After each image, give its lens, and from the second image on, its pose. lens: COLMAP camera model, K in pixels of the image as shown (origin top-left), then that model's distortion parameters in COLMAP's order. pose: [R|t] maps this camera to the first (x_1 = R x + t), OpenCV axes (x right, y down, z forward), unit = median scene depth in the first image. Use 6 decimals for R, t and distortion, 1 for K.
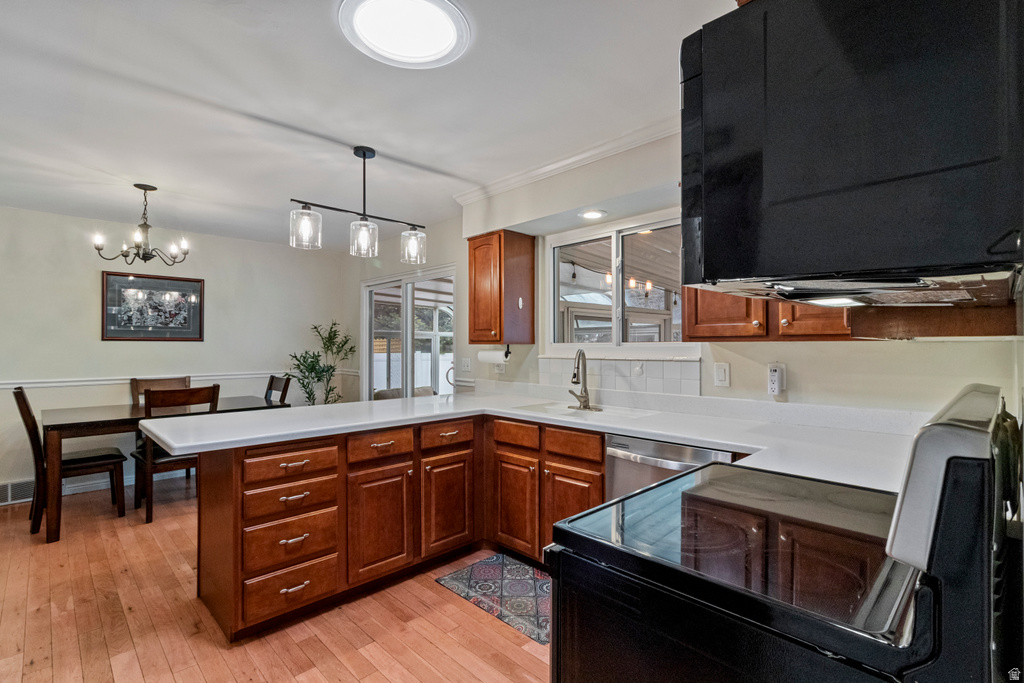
lens RADIAL K [[479.7, 0, 517.1], [0, 479.7, 345.5], [0, 0, 1]] dist [0.000966, 0.000699]
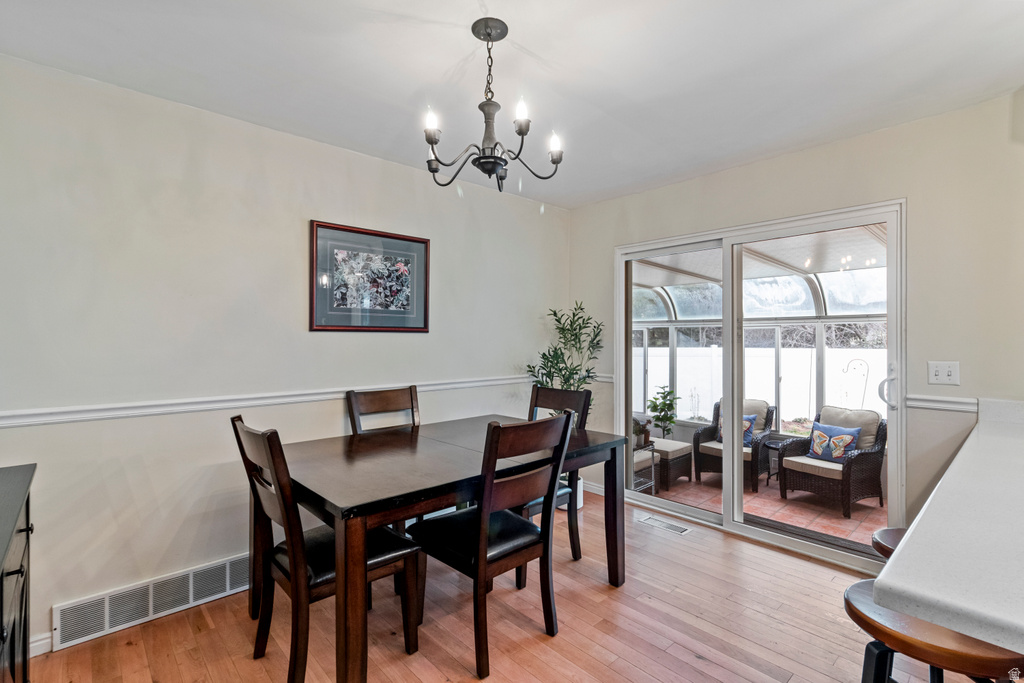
lens RADIAL K [[479.7, 0, 519.5], [0, 479.7, 341.3], [0, 0, 1]] dist [0.000966, 0.000699]
pose [[0.999327, -0.001448, -0.036651, -0.538849], [0.001656, 0.999983, 0.005670, -0.000016], [0.036642, -0.005727, 0.999312, 0.363747]]
